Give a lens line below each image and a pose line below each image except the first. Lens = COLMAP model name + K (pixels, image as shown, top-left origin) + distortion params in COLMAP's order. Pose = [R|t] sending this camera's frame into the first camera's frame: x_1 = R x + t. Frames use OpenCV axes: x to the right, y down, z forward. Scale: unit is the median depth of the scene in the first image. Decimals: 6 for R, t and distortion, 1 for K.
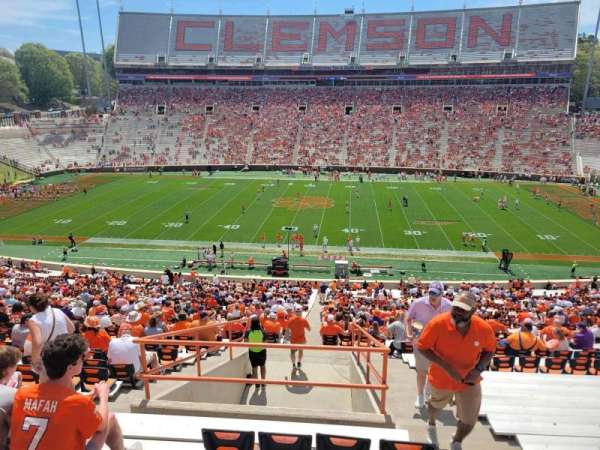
lens RADIAL K [[428.3, 0, 282.9], [0, 428.3, 227.1], [0, 0, 1]] dist [0.038731, -0.012245]
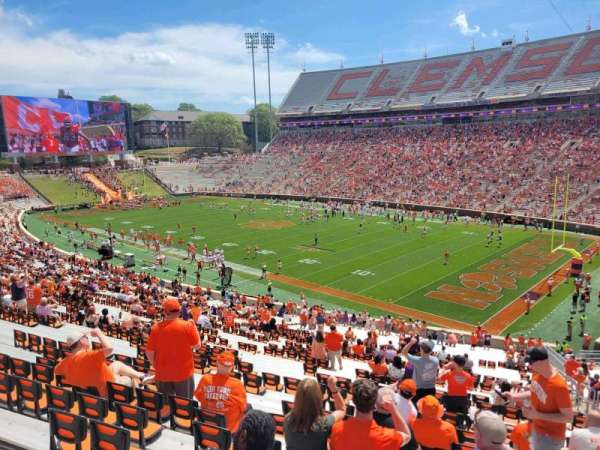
lens RADIAL K [[428.3, 0, 296.9], [0, 428.3, 228.9], [0, 0, 1]] dist [0.038731, -0.012245]
pose [[0.815003, 0.095492, -0.571534, 0.385704], [-0.149763, 0.987528, -0.048565, -0.001426], [0.559768, 0.125175, 0.819140, 0.058833]]
